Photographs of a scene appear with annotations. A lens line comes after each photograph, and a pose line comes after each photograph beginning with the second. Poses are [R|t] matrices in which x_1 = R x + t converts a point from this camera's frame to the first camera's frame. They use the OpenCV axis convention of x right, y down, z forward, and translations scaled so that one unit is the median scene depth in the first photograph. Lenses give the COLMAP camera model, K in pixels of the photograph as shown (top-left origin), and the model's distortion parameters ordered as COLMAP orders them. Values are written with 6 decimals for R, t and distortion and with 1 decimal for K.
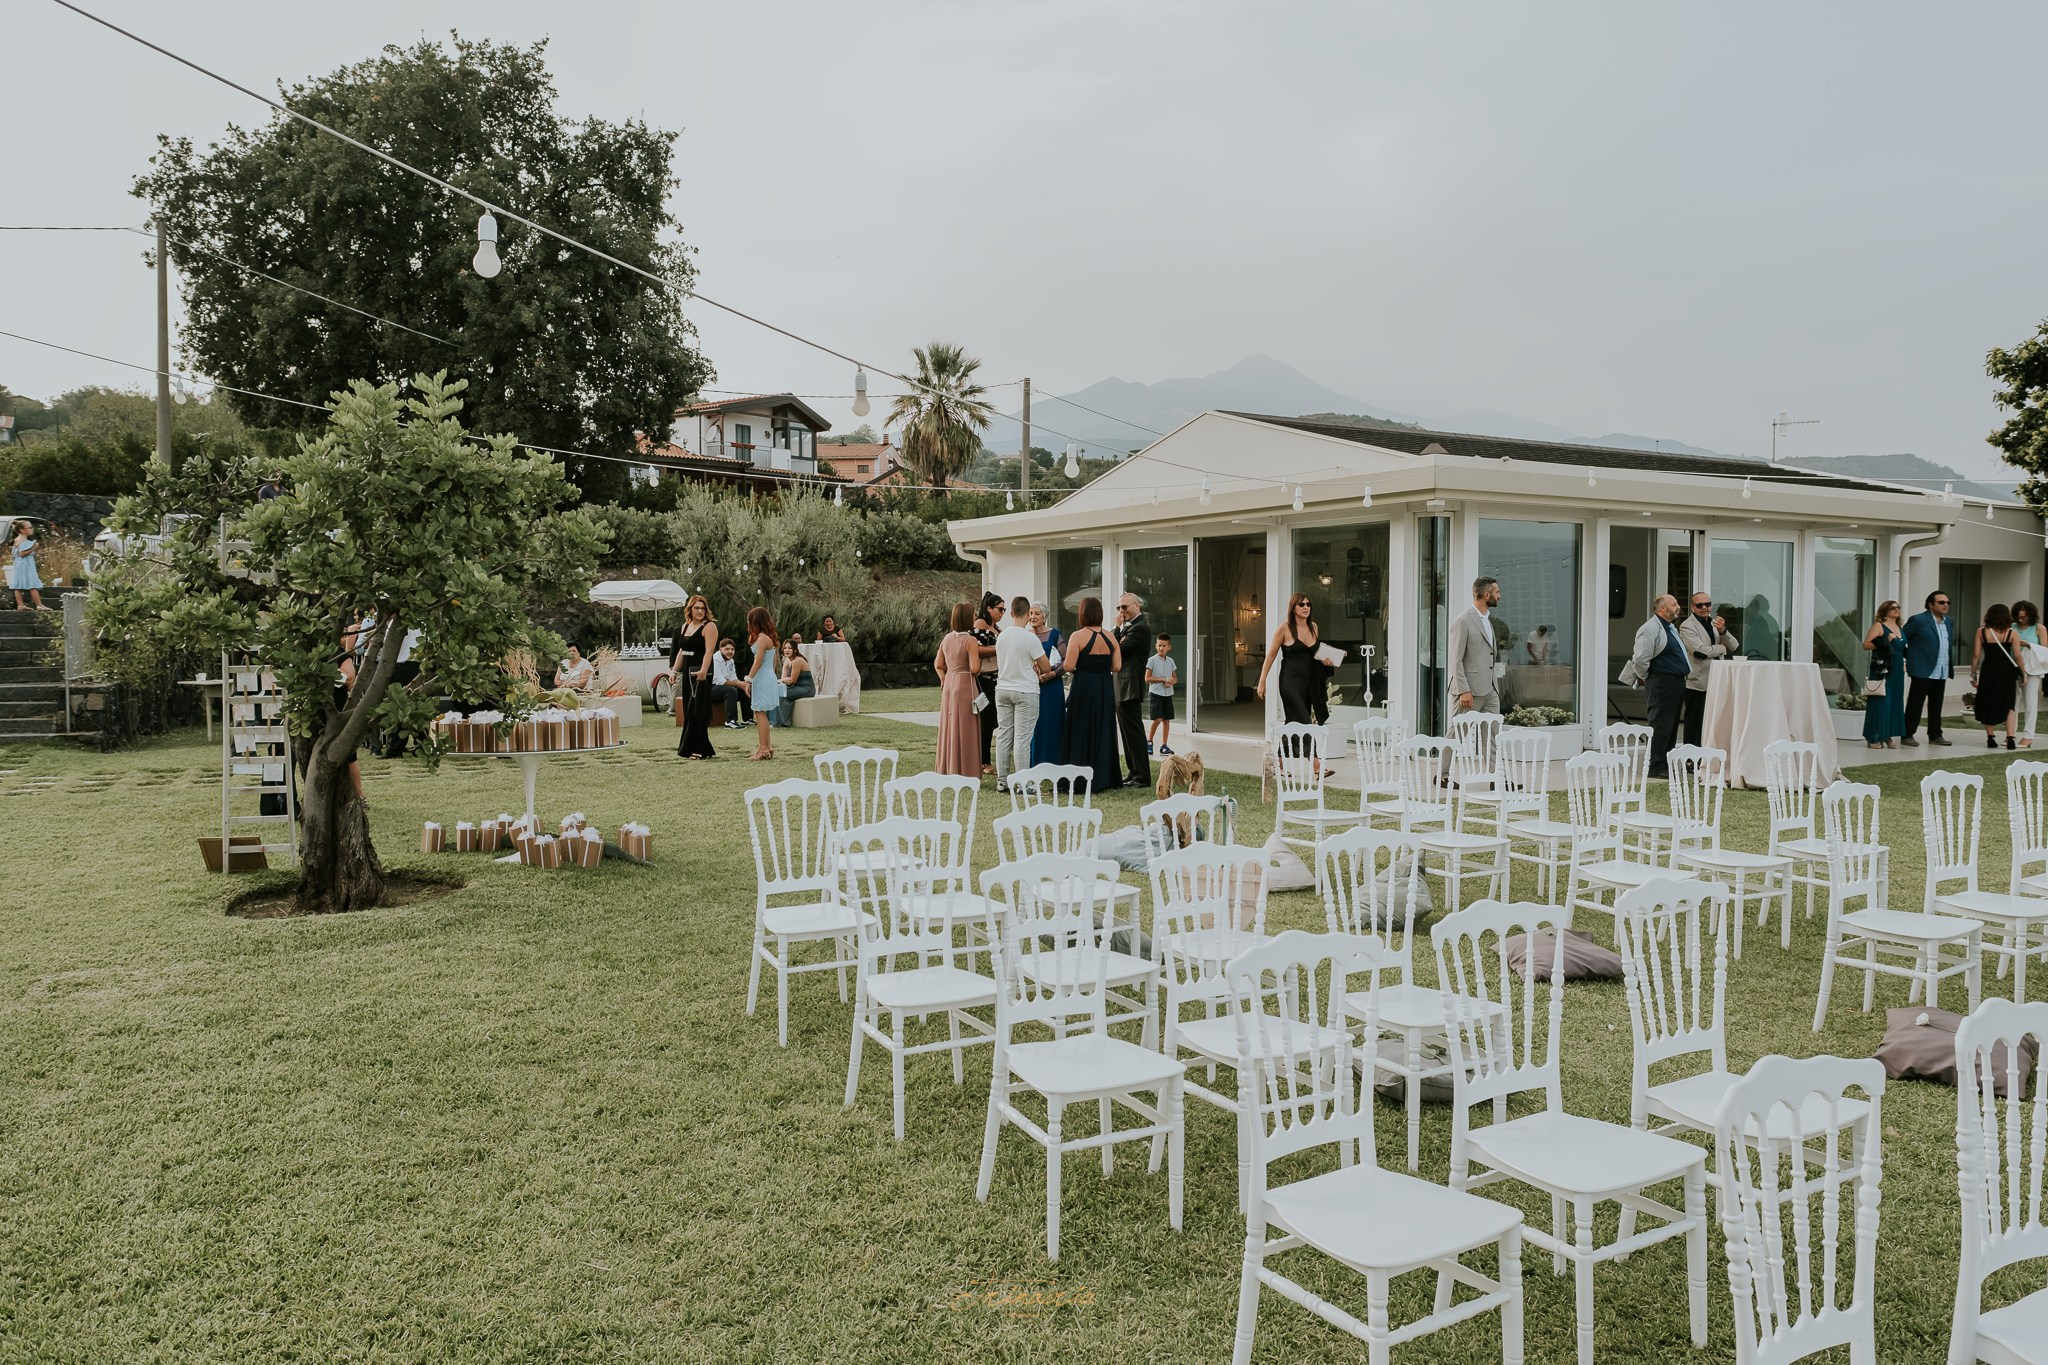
lens RADIAL K [[1446.6, 0, 1037.9], [0, 1446.6, 671.5], [0, 0, 1]] dist [-0.005146, 0.002787]
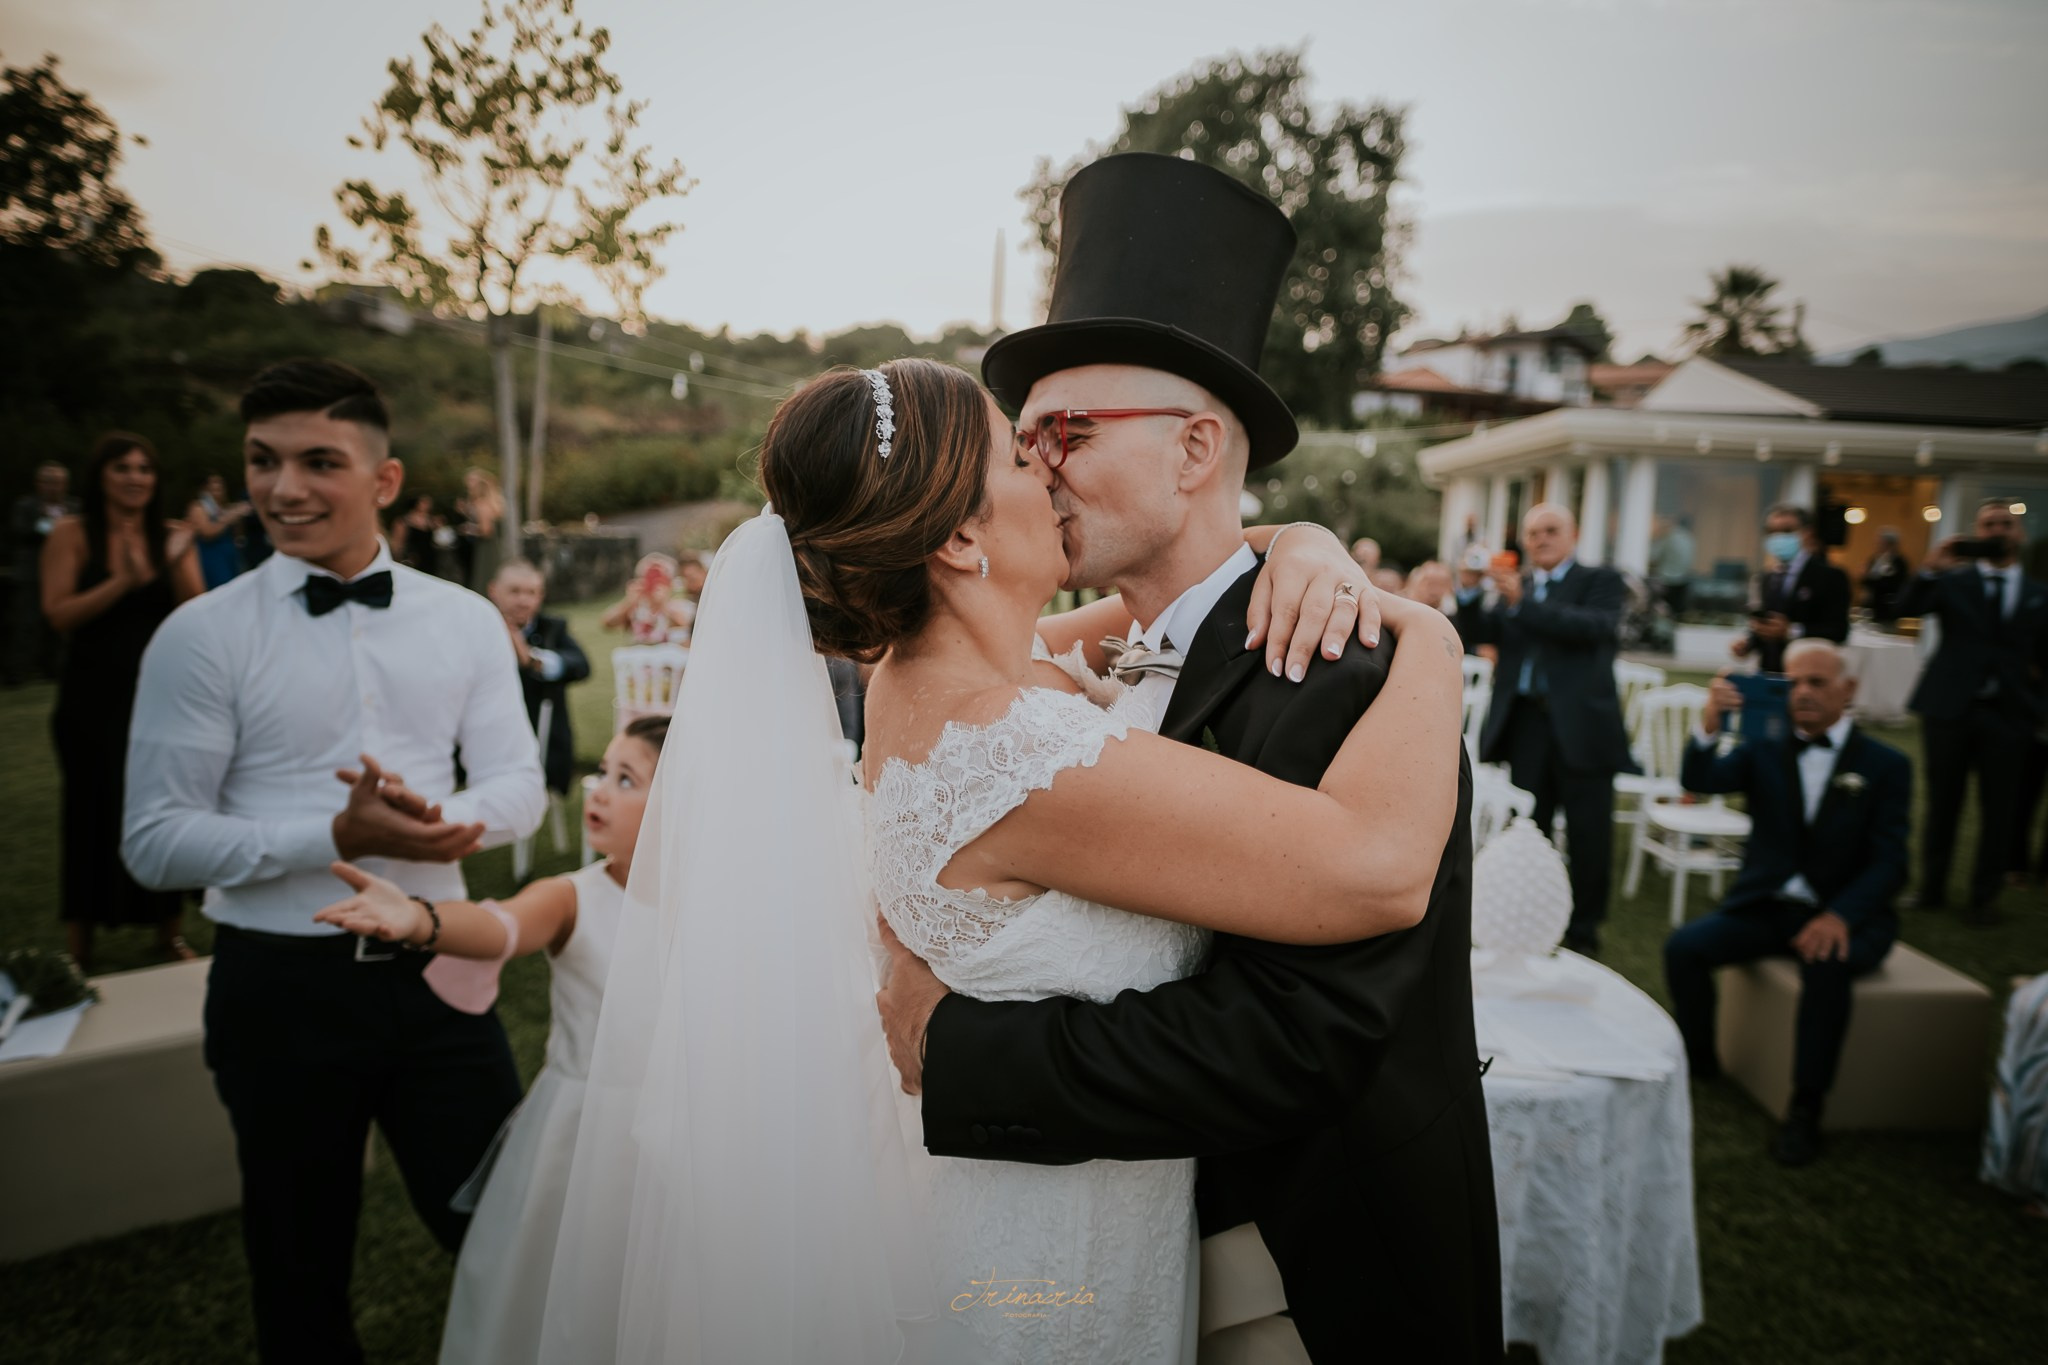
lens RADIAL K [[1446.6, 0, 1053.6], [0, 1446.6, 688.1], [0, 0, 1]] dist [-0.005146, 0.002787]
pose [[0.828603, 0.105080, -0.549887, 0.194375], [-0.068977, 0.993905, 0.085991, 0.008121], [0.555571, -0.033323, 0.830801, -0.124649]]
